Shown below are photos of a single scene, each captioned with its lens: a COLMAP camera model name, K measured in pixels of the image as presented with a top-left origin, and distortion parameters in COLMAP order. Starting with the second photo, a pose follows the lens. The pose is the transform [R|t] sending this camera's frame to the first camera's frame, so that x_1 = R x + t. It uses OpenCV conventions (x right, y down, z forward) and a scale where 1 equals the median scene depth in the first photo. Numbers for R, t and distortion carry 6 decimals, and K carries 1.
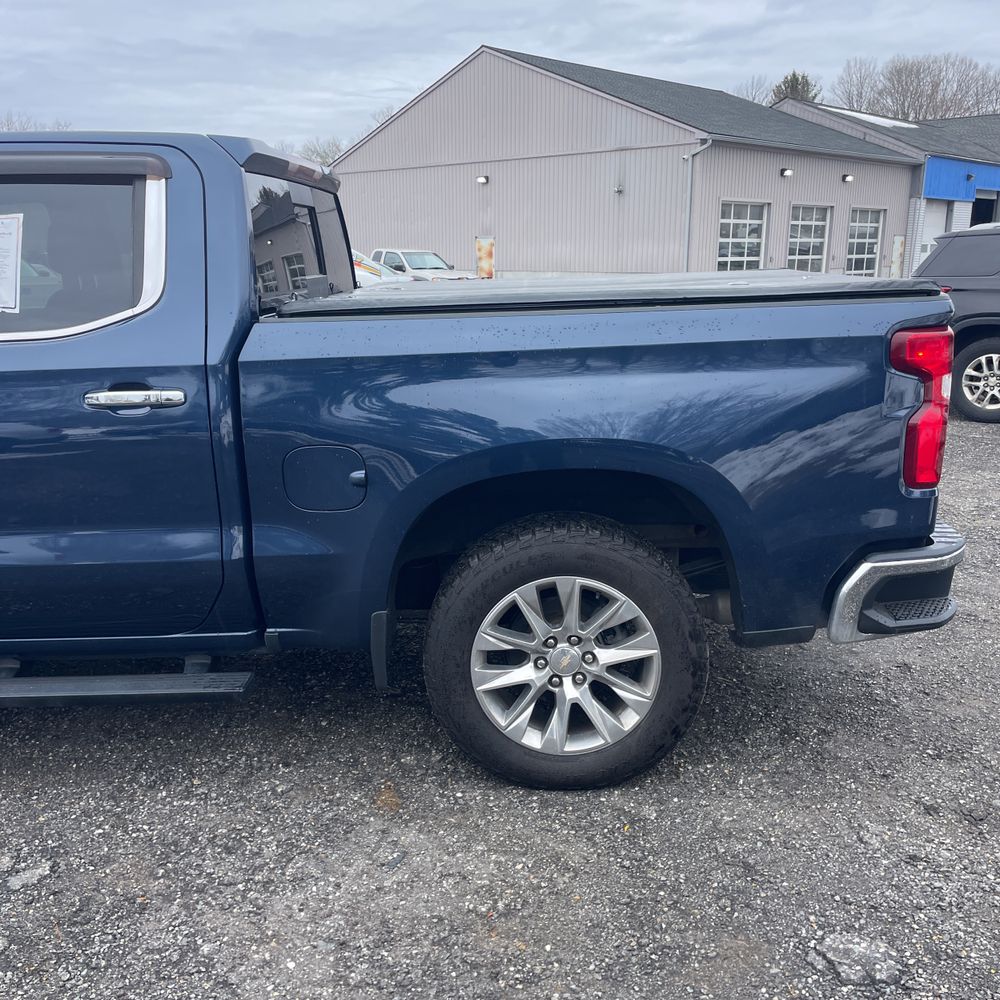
lens RADIAL K [[1016.8, 0, 525.3], [0, 1016.8, 515.8], [0, 0, 1]] dist [0.034270, 0.000000]
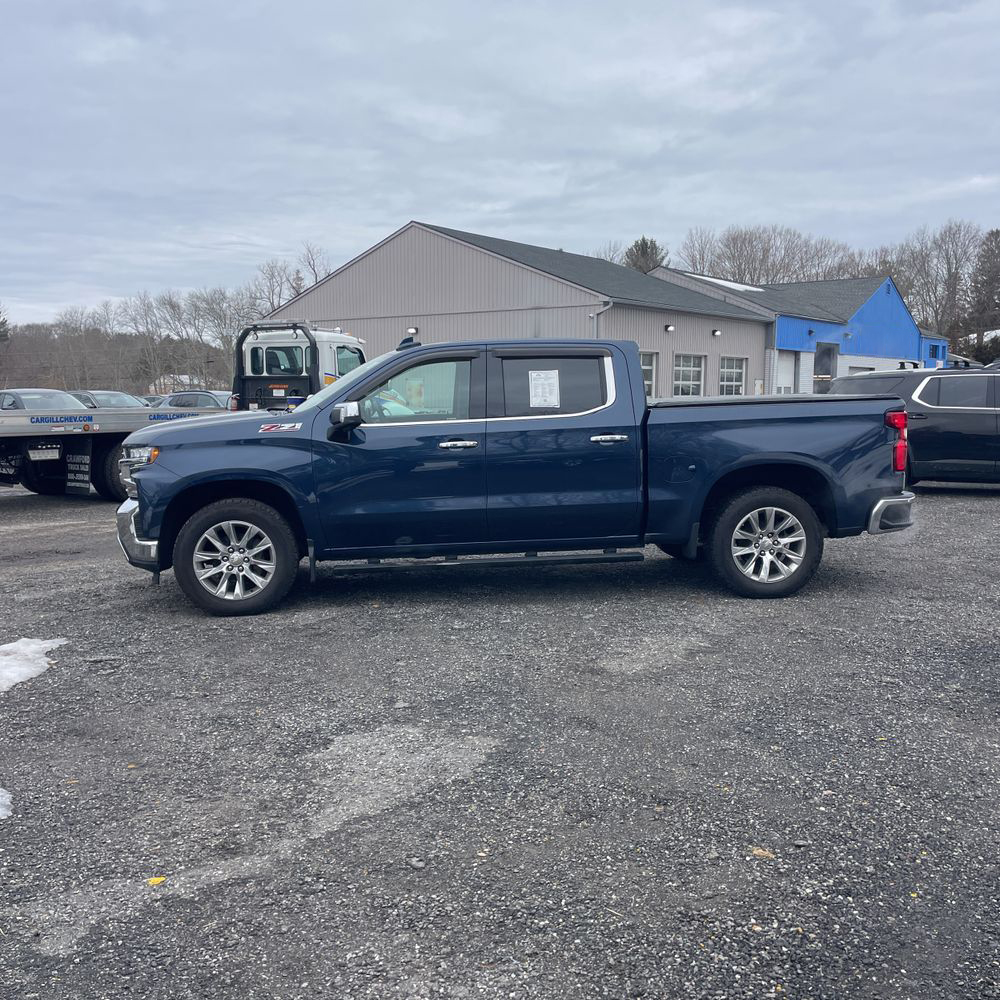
lens RADIAL K [[1016.8, 0, 497.5], [0, 1016.8, 493.9], [0, 0, 1]] dist [0.034270, 0.000000]
pose [[0.994067, -0.008182, 0.108460, -0.196686], [0.024766, 0.987999, -0.152462, 0.085749], [-0.105911, 0.154244, 0.982340, -0.310336]]
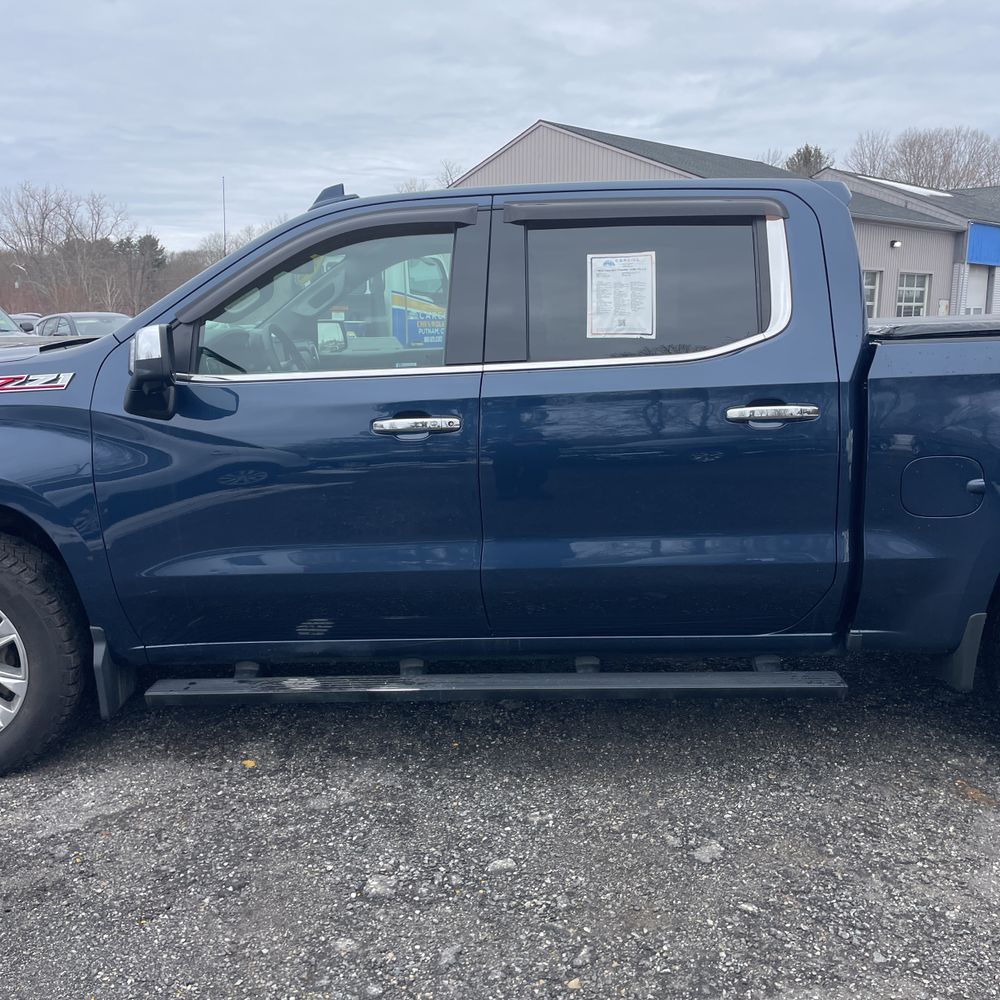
lens RADIAL K [[1016.8, 0, 491.1], [0, 1016.8, 498.1], [0, 0, 1]] dist [0.034270, 0.000000]
pose [[0.999475, 0.006615, -0.031722, -0.134838], [-0.009070, 0.996921, -0.077883, 0.013518], [0.031109, 0.078130, 0.996458, -0.020284]]
